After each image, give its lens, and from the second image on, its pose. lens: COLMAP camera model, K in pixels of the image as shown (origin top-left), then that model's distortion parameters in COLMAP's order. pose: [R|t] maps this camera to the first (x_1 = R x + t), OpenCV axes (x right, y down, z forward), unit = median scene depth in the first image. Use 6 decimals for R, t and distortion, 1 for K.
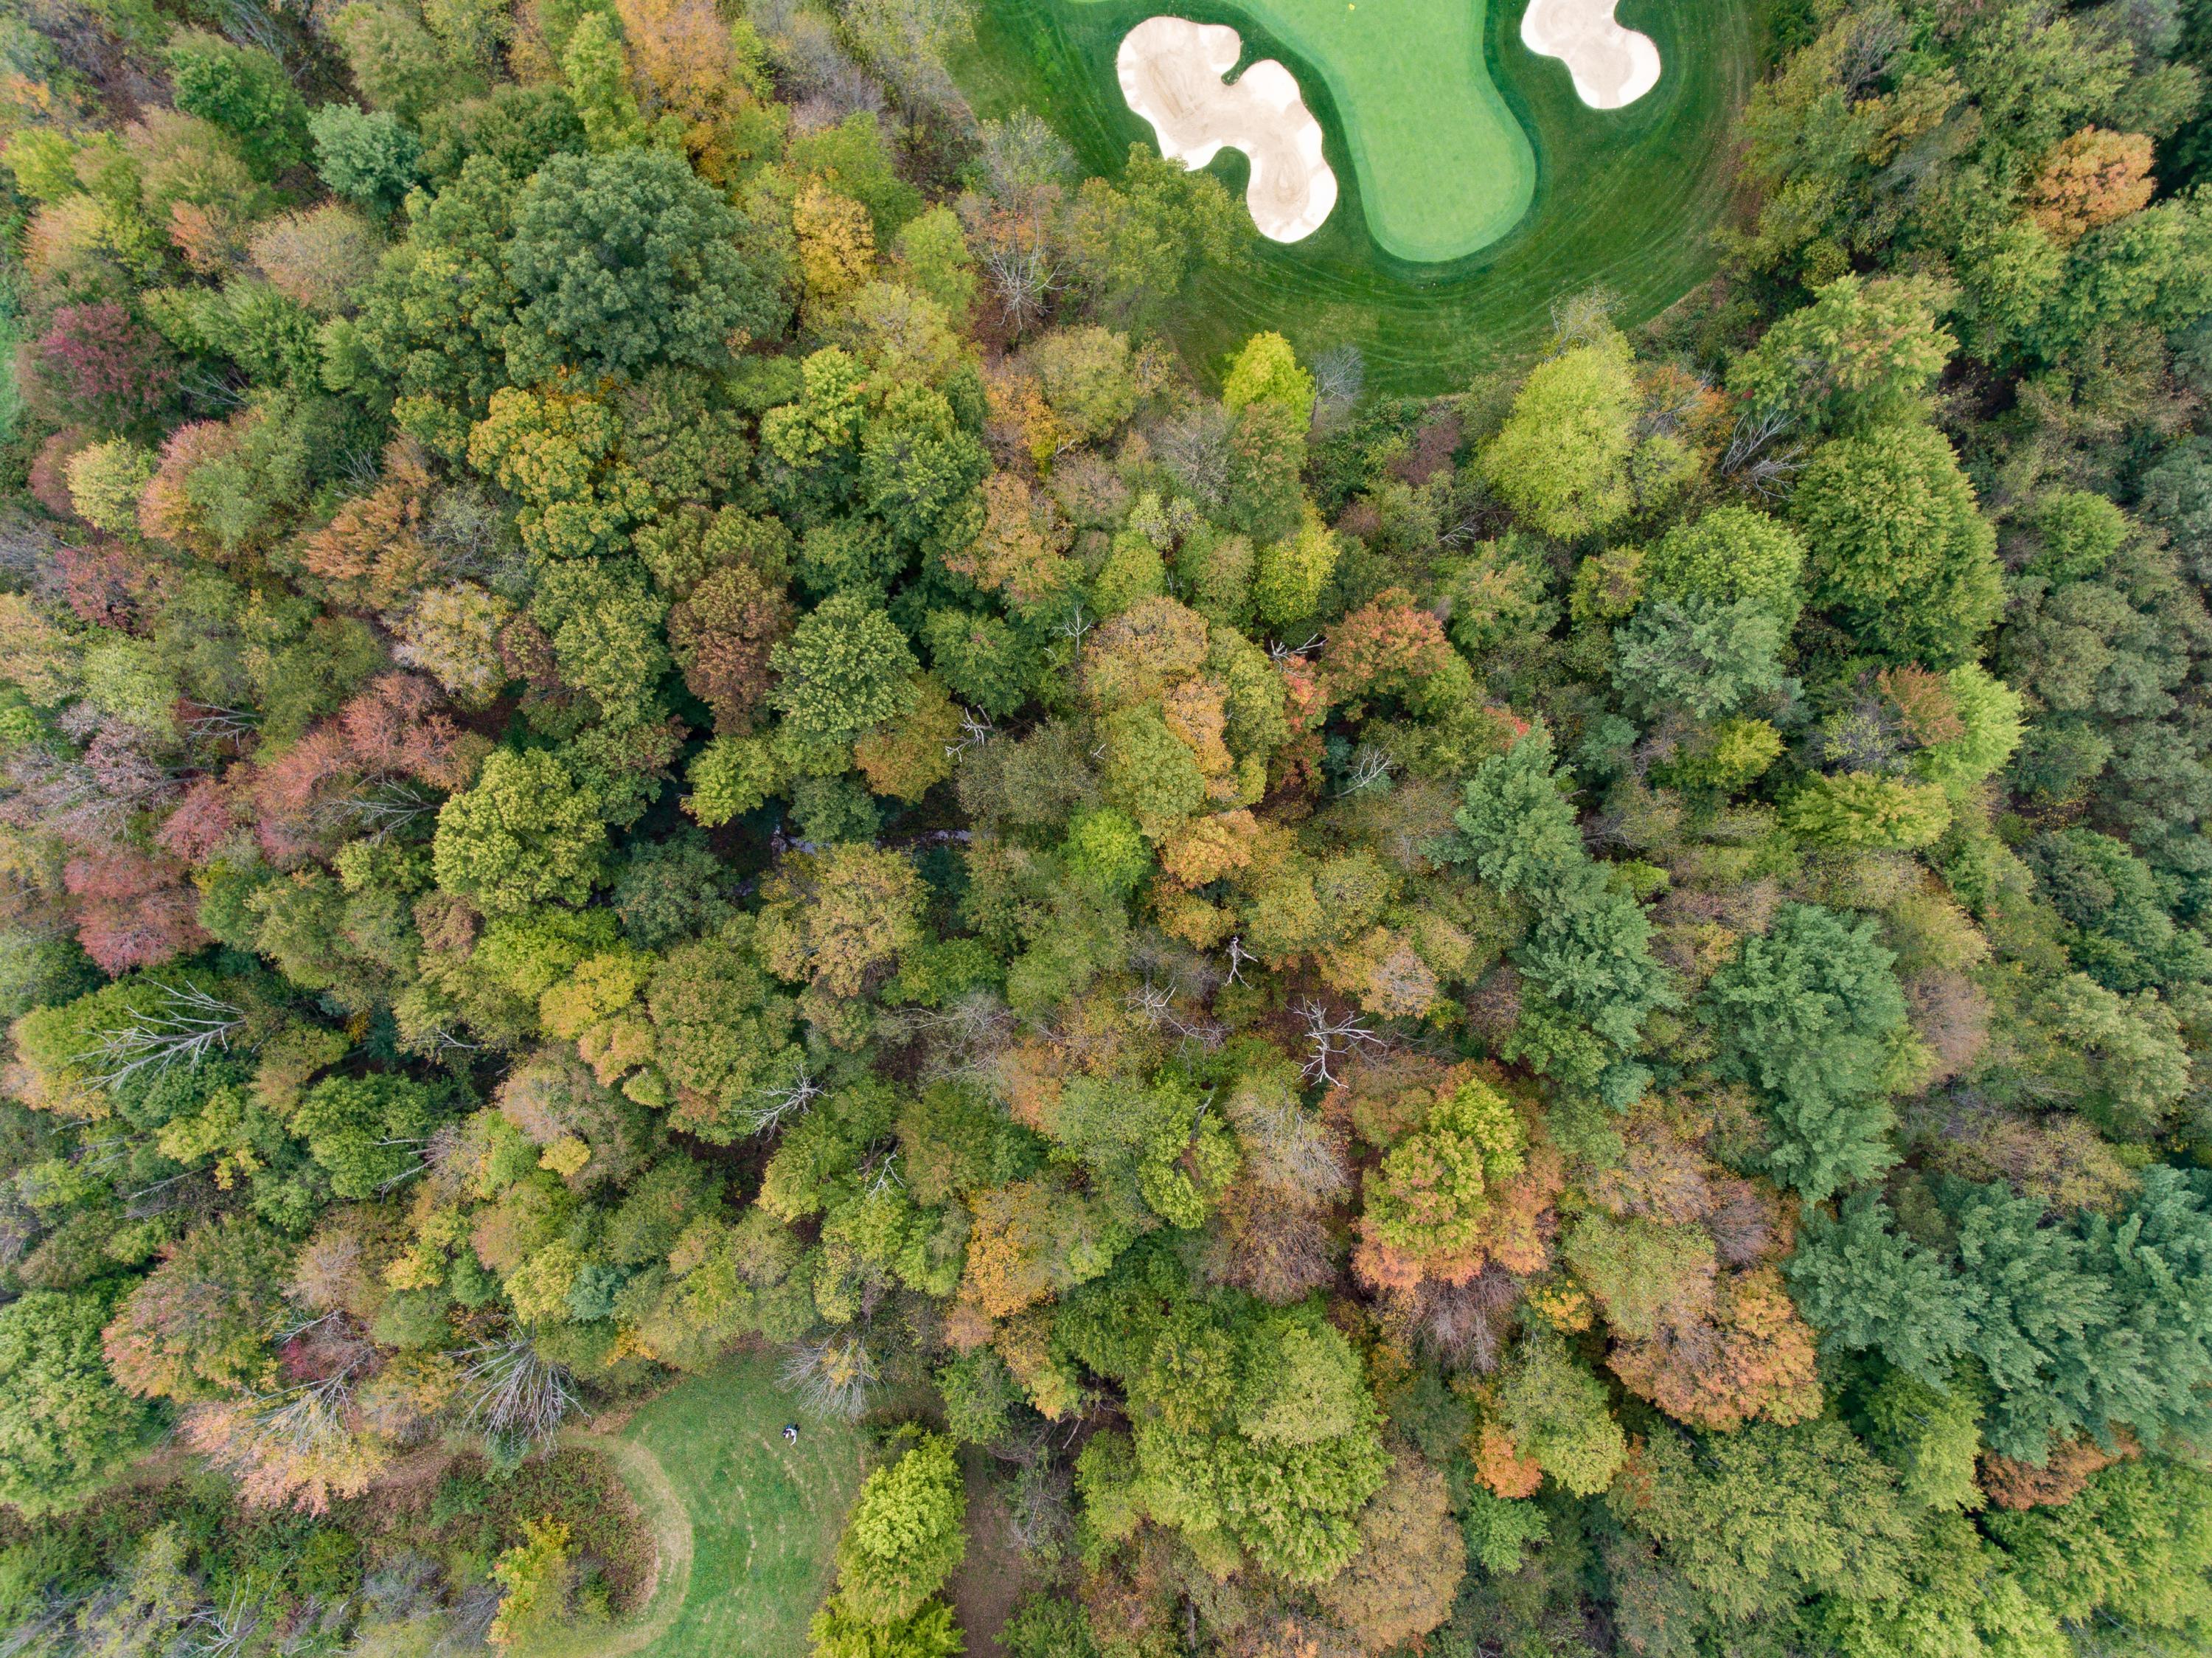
lens RADIAL K [[1281.9, 0, 1099.4], [0, 1281.9, 826.6], [0, 0, 1]] dist [-0.000775, -0.000124]
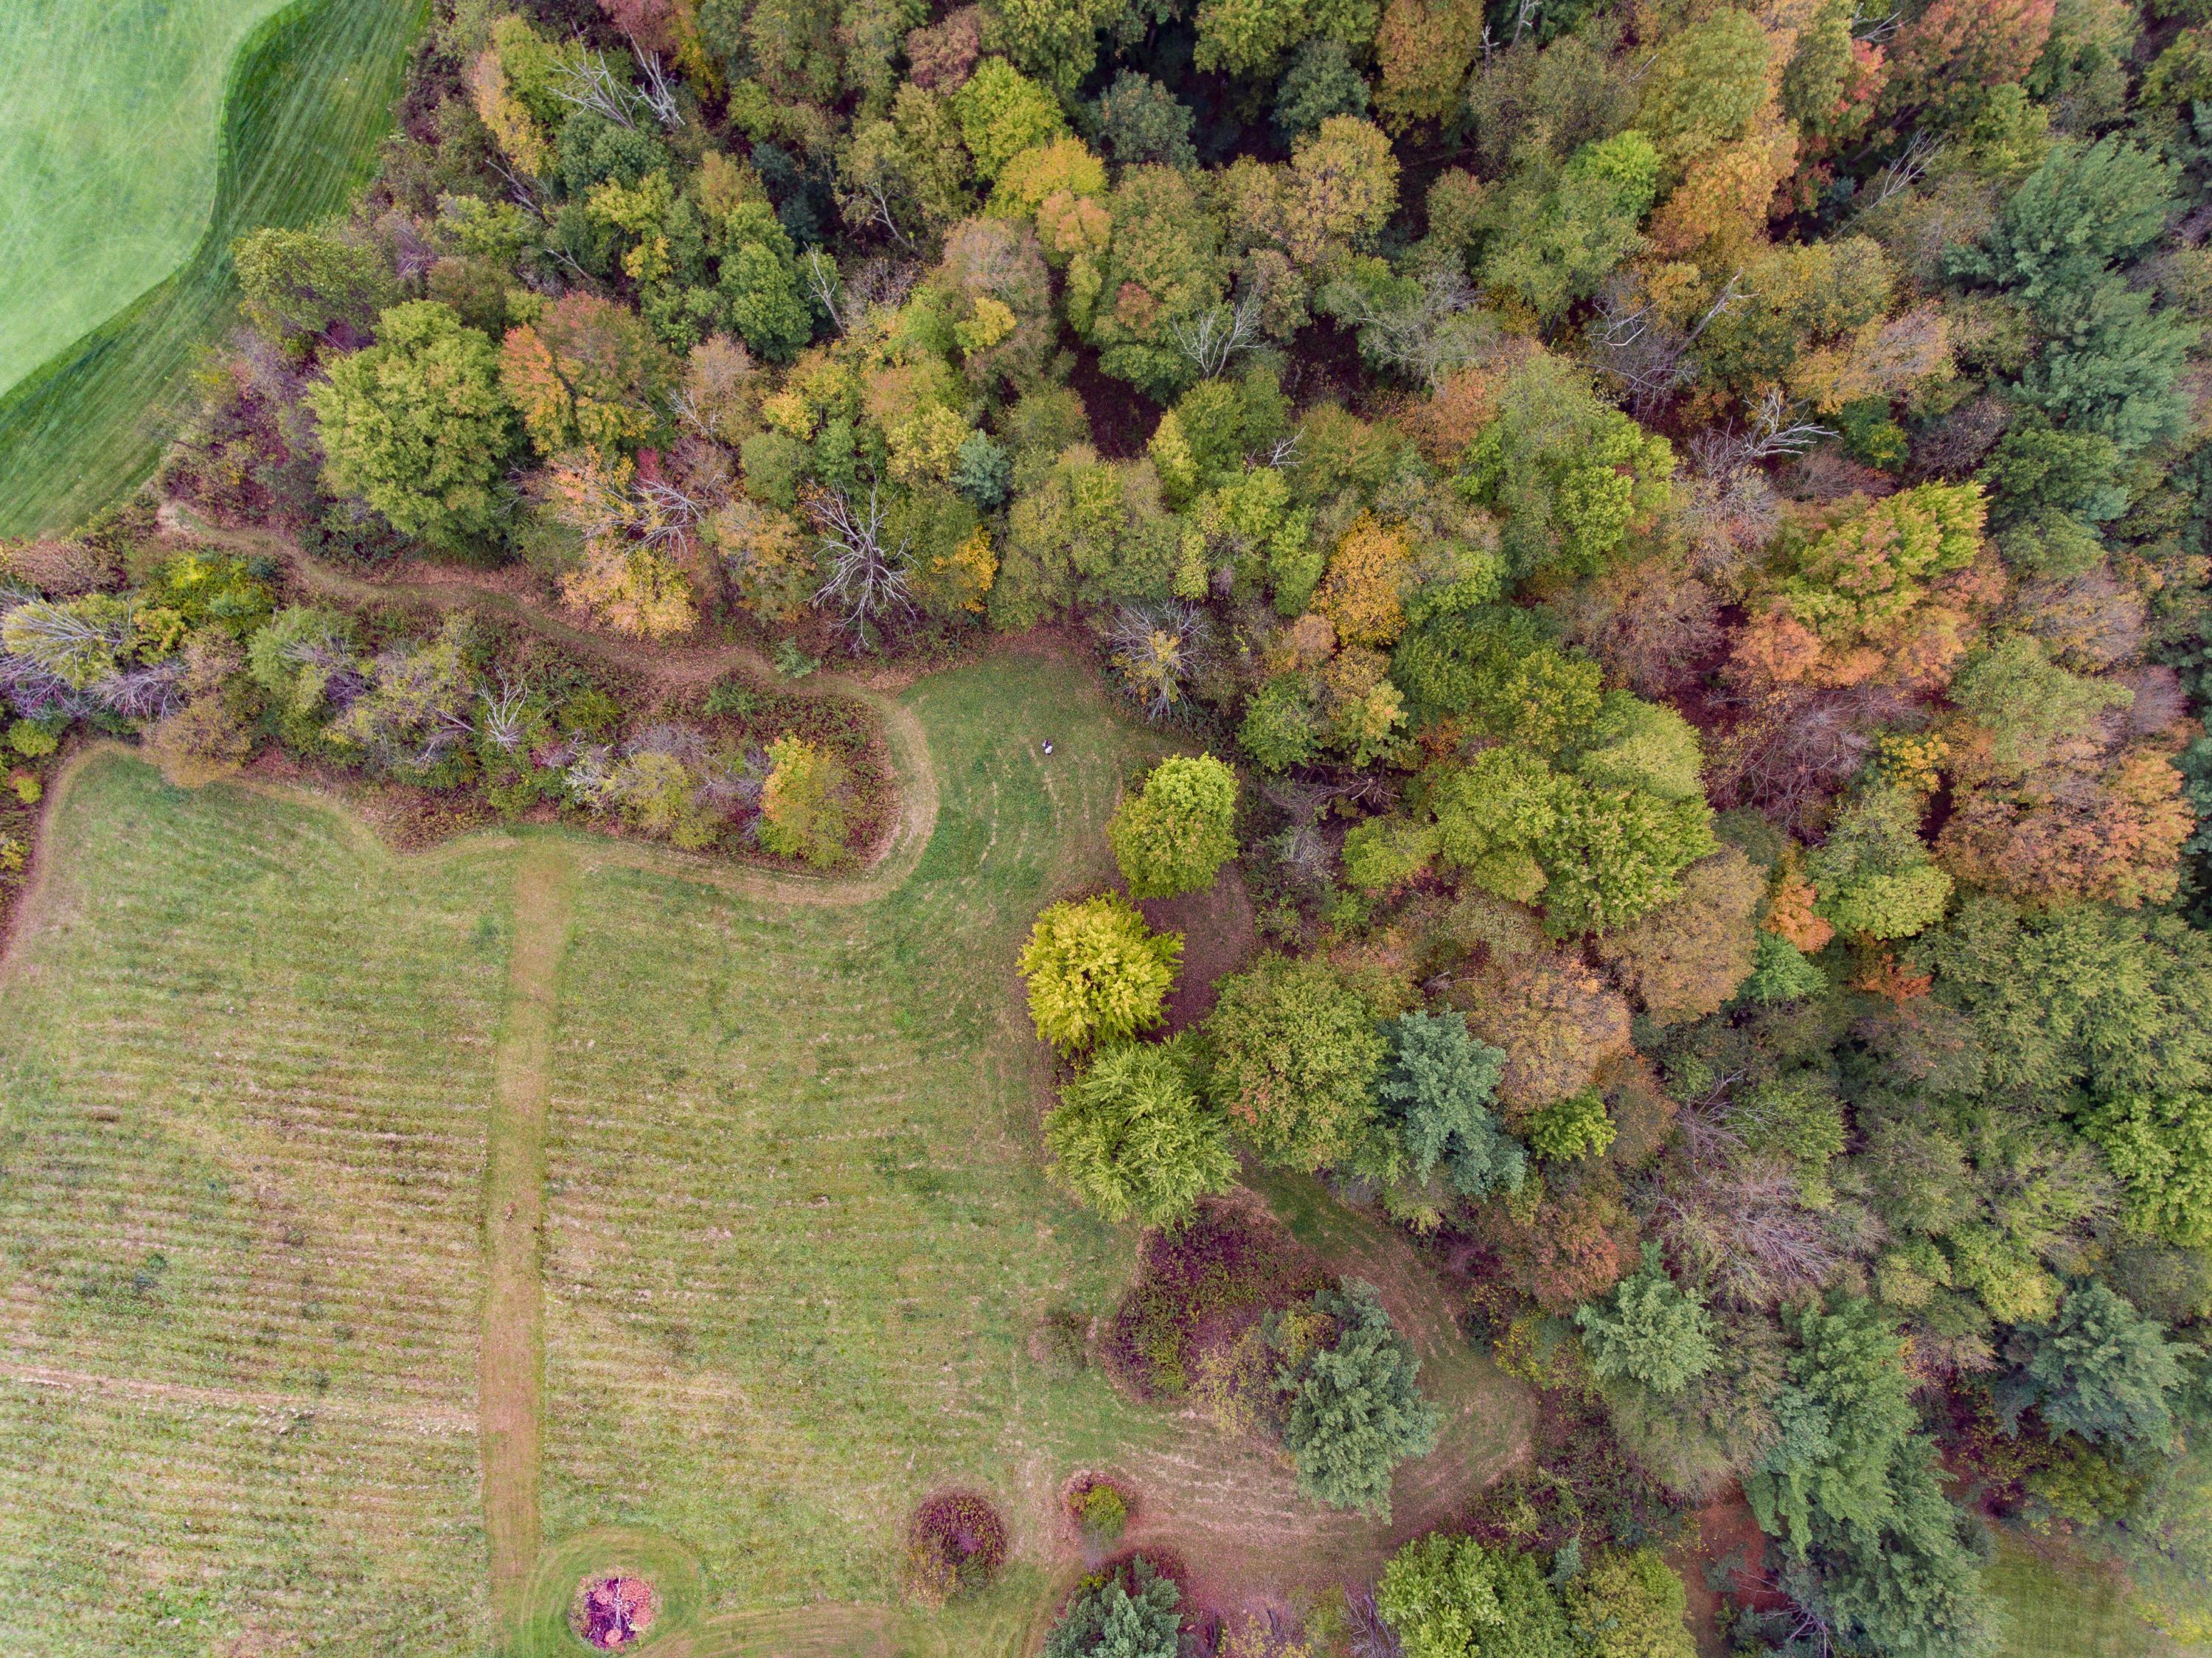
lens RADIAL K [[1281.9, 0, 1111.6], [0, 1281.9, 833.2], [0, 0, 1]] dist [-0.000775, -0.000124]
pose [[0.955992, 0.293339, -0.005573, -0.200948], [-0.292924, 0.955369, 0.038290, 0.551235], [0.016556, -0.034972, 0.999251, 0.007771]]
